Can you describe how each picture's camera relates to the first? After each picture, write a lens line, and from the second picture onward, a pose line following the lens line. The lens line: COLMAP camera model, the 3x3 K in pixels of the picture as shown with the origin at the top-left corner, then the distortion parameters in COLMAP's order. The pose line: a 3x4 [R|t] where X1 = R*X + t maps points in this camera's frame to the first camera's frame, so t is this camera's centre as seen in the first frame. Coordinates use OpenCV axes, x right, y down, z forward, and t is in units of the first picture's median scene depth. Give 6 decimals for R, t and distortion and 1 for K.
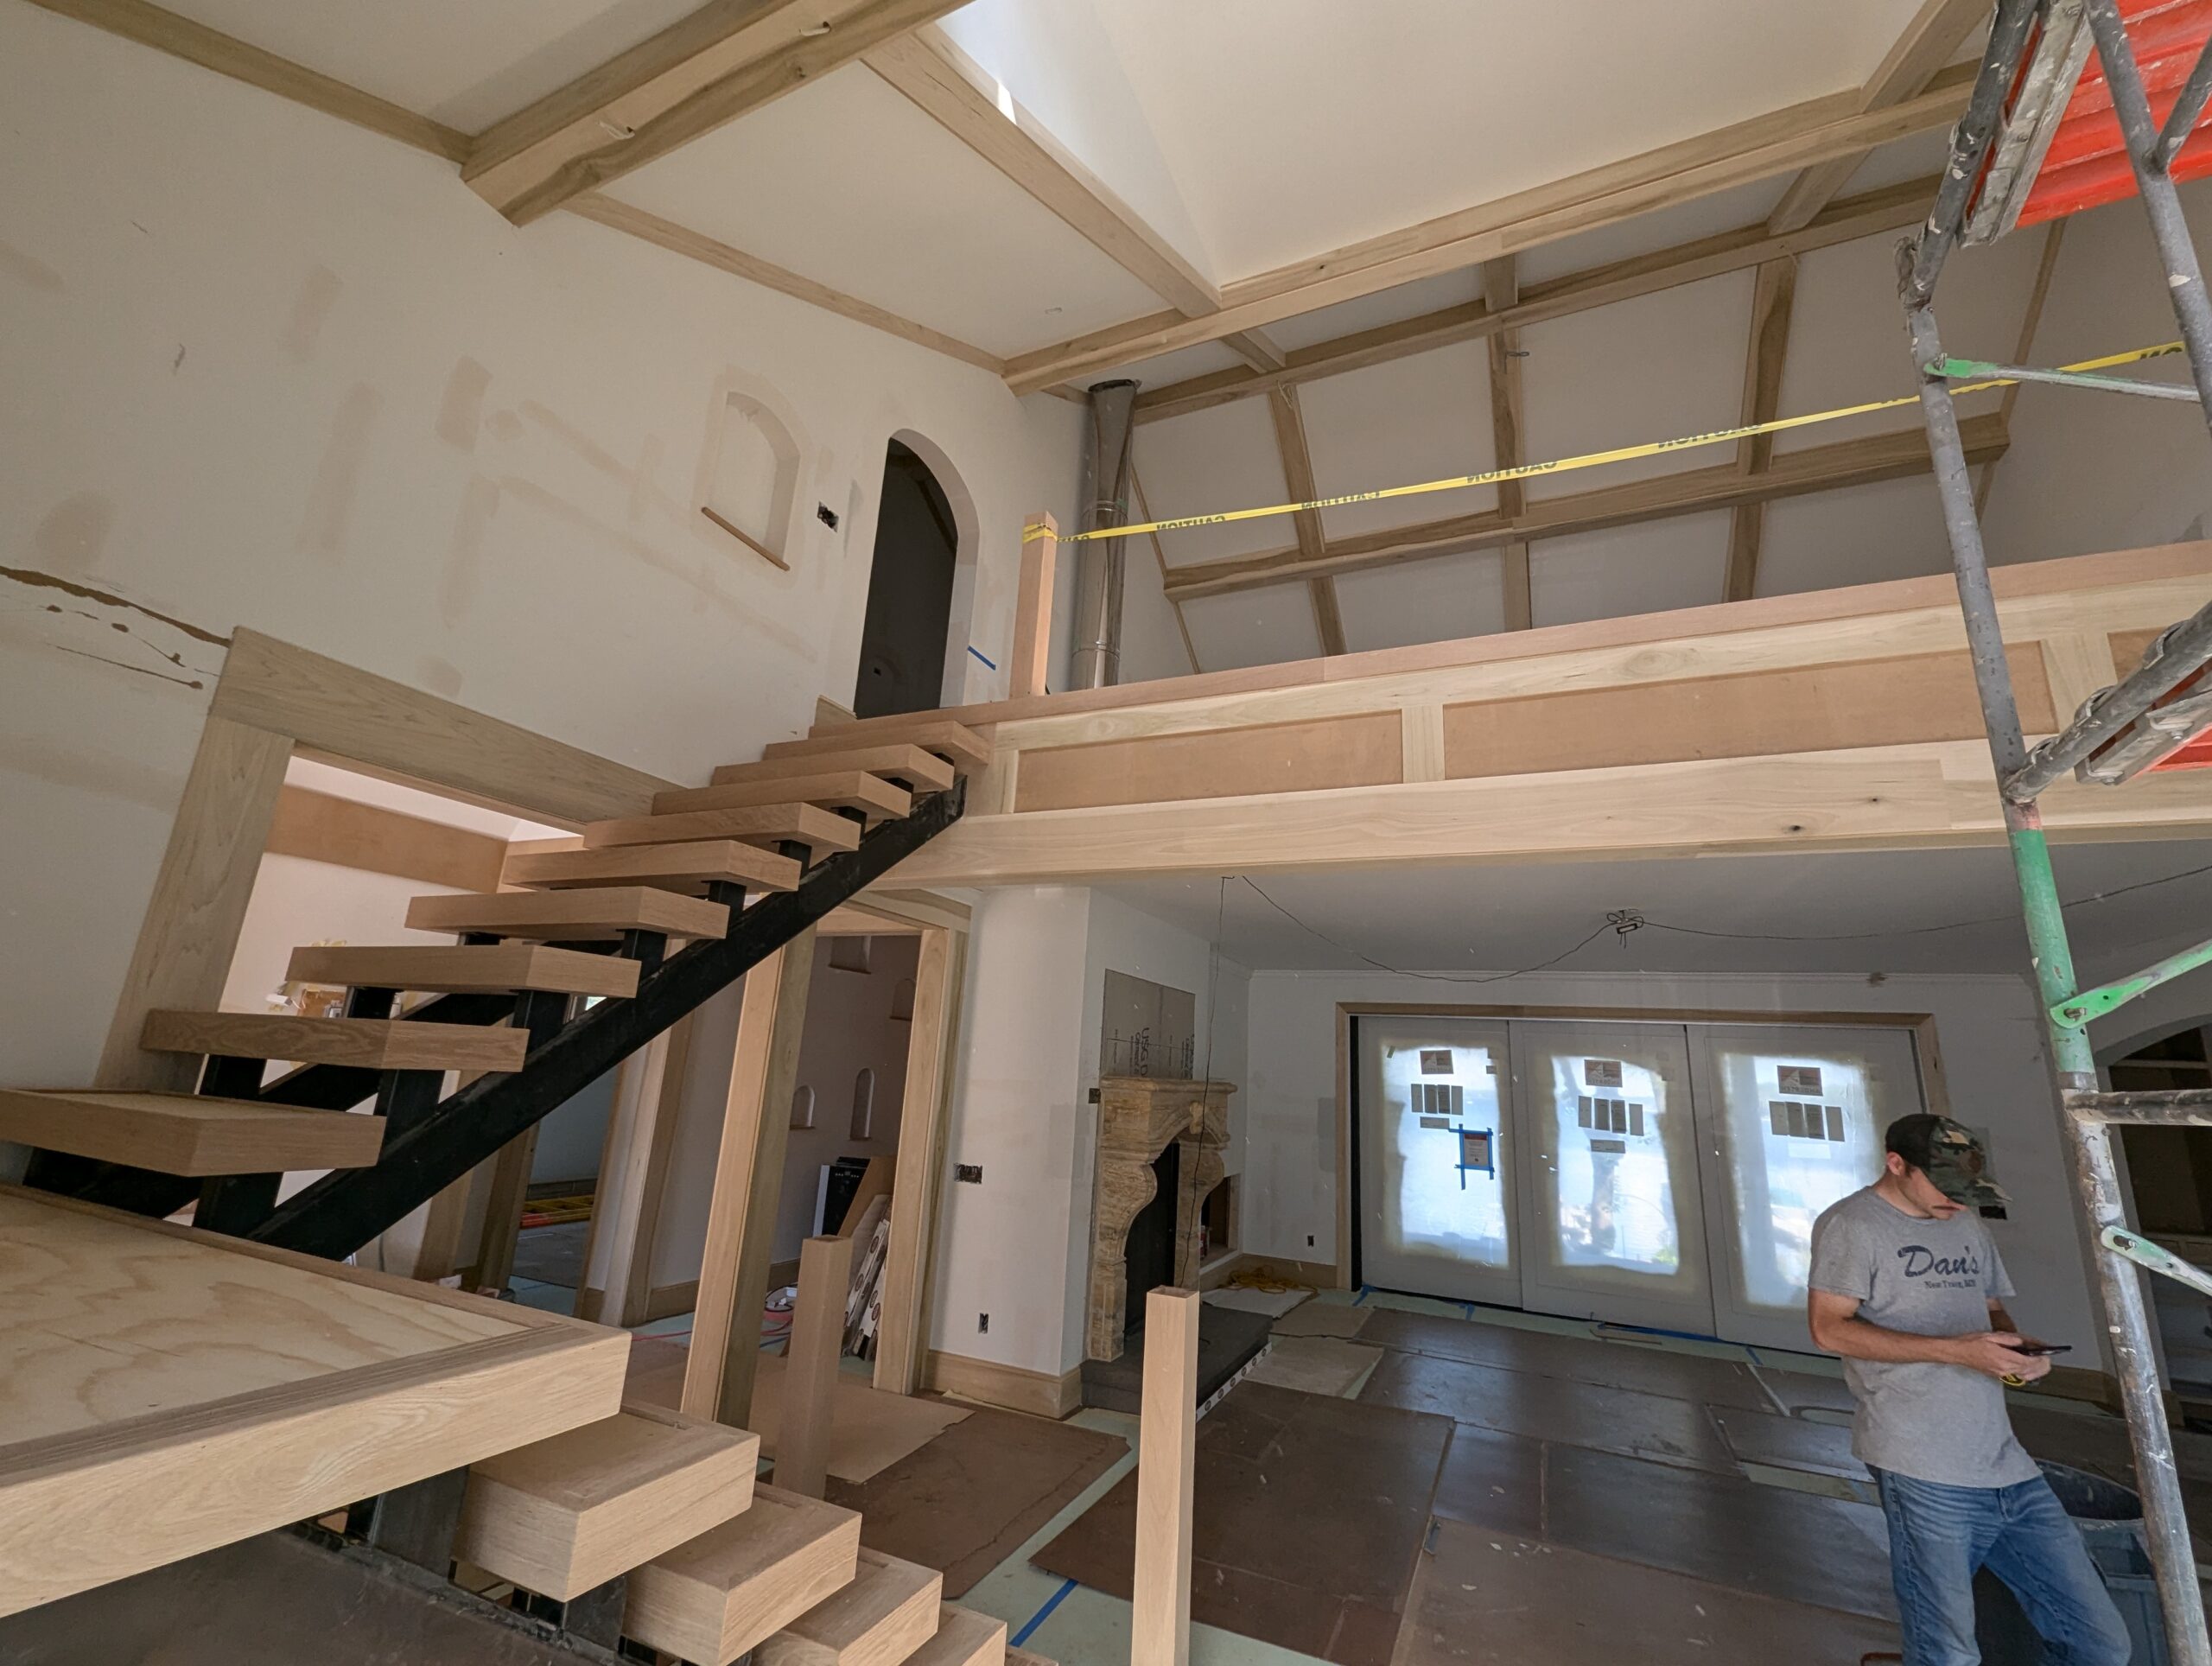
lens RADIAL K [[930.7, 0, 1101.8], [0, 930.7, 825.6], [0, 0, 1]] dist [0.001252, -0.000337]
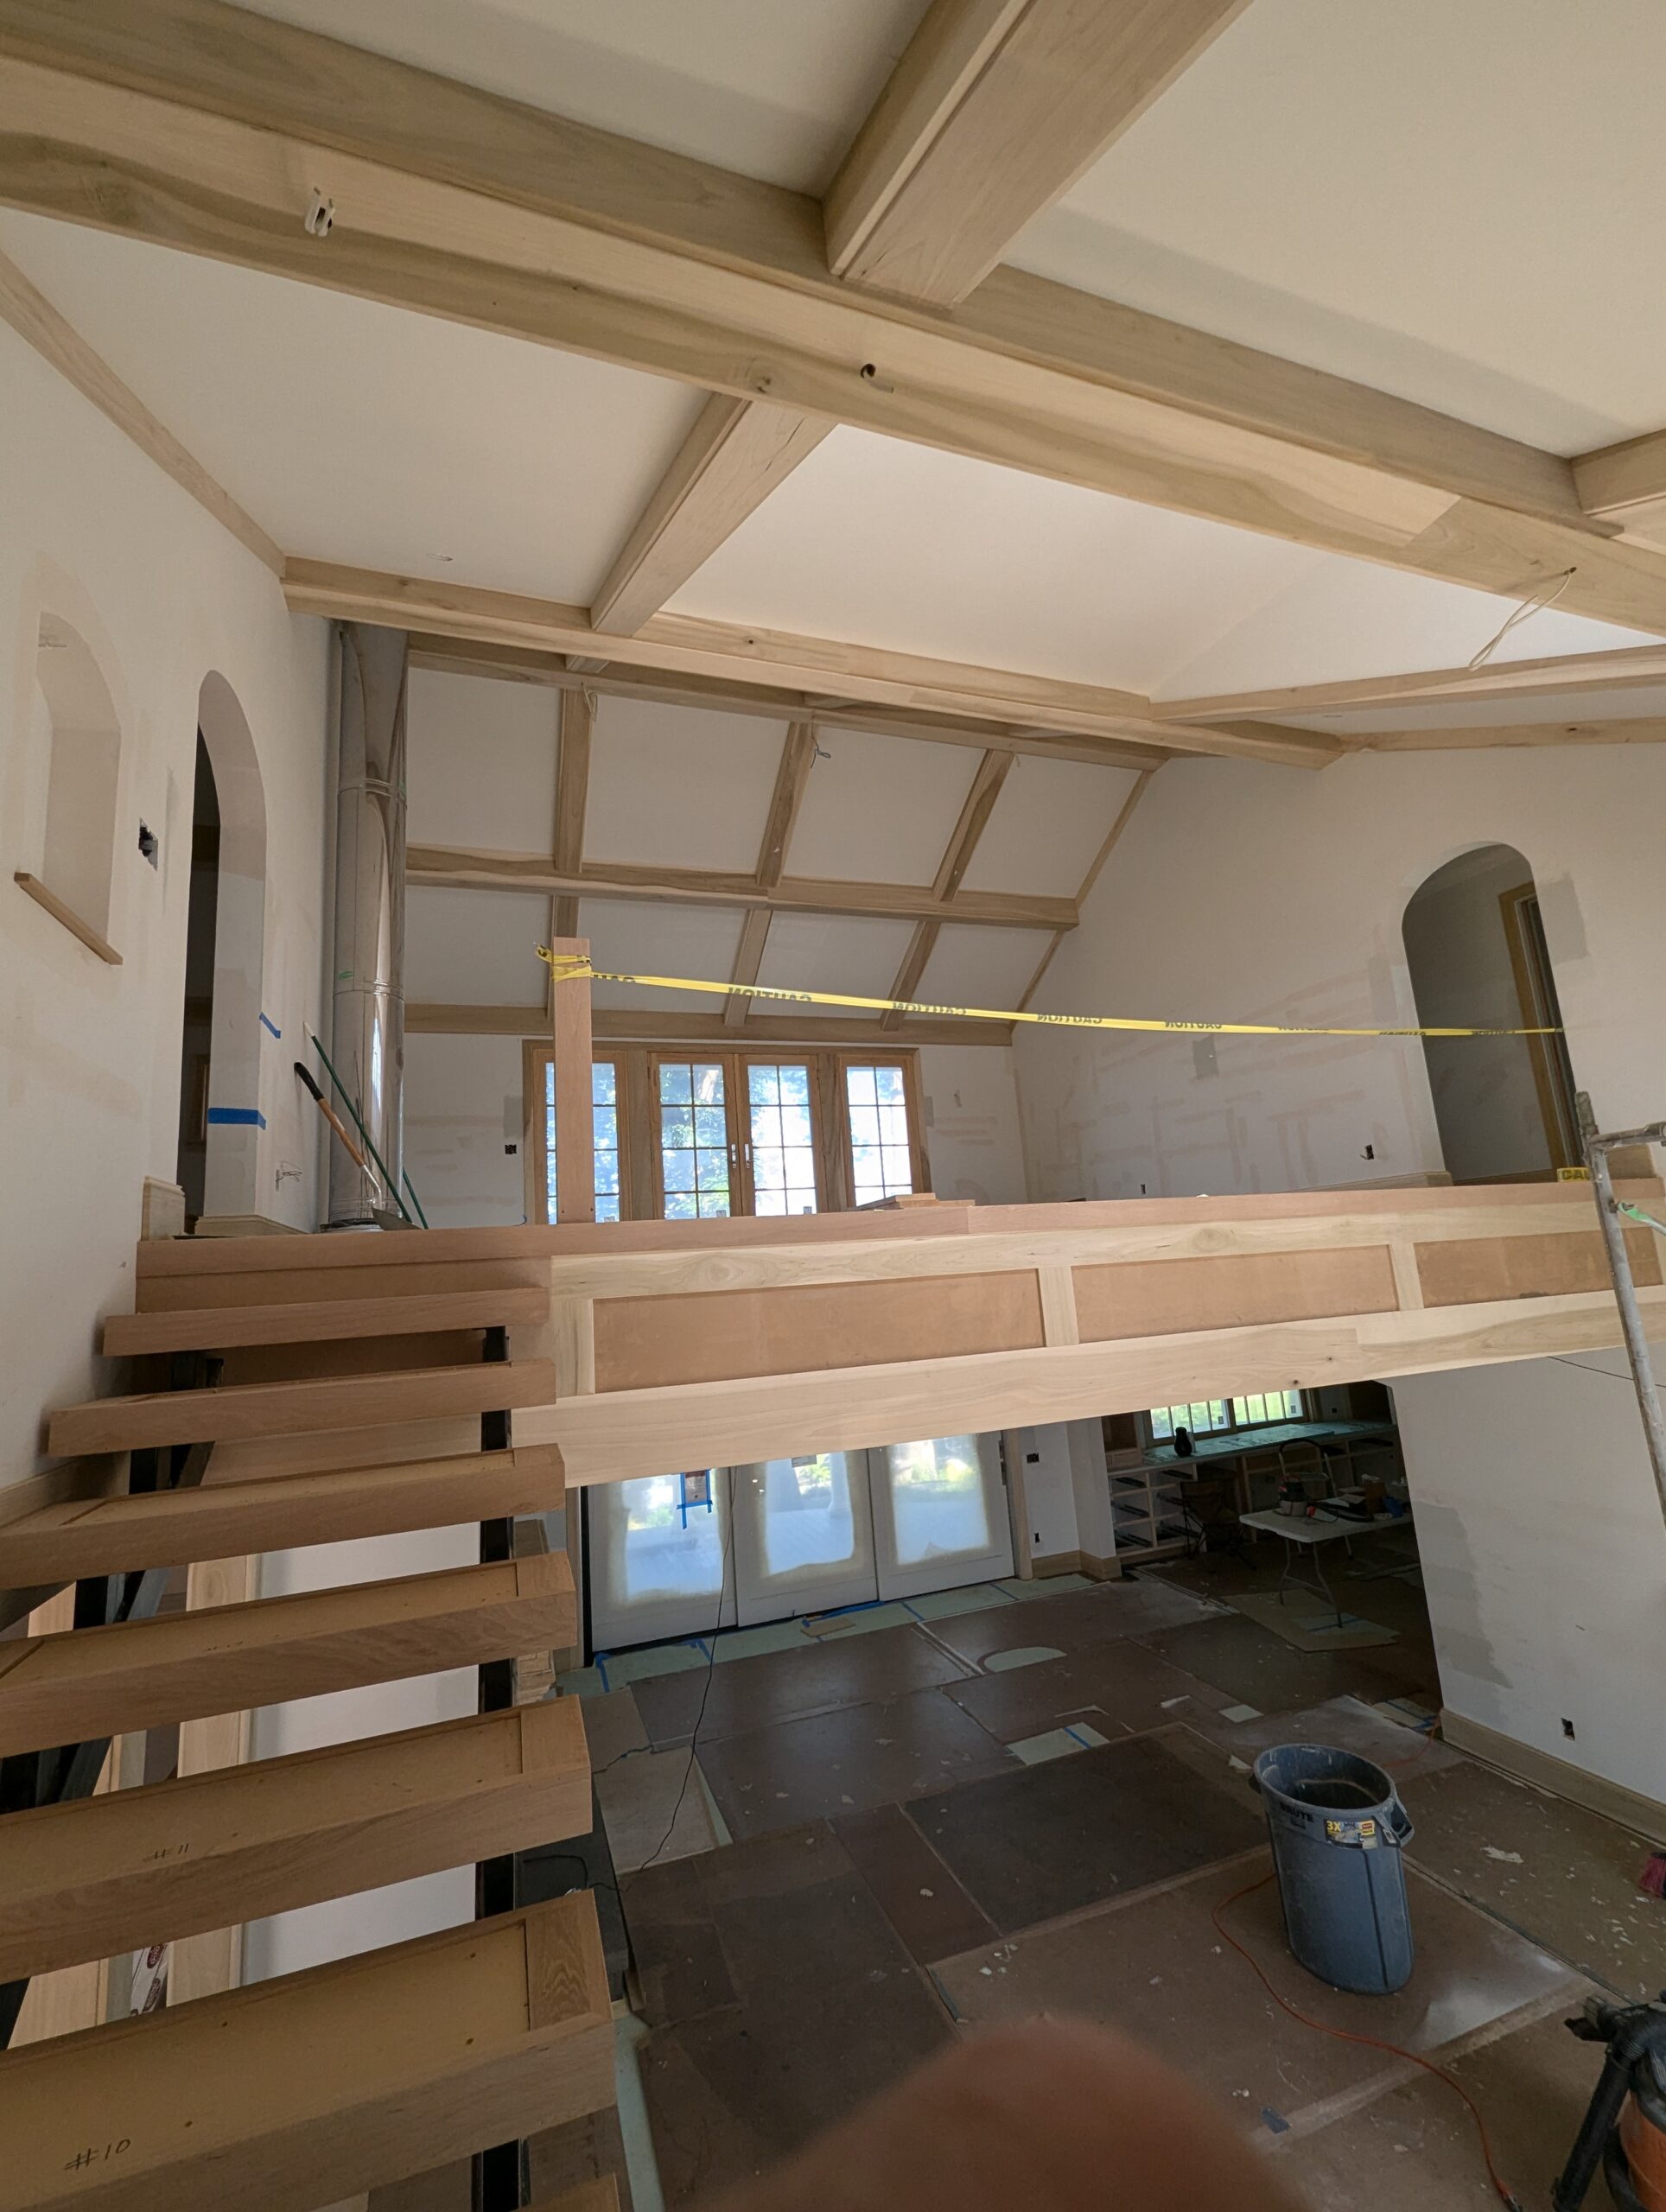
lens RADIAL K [[930.7, 0, 833.0], [0, 930.7, 1106.0], [0, 0, 1]] dist [0.001252, -0.000337]
pose [[0.709338, 0.019634, 0.704595, -0.385962], [-0.074135, 0.996146, 0.046876, -0.229205], [-0.700959, -0.085487, 0.708060, 0.307648]]
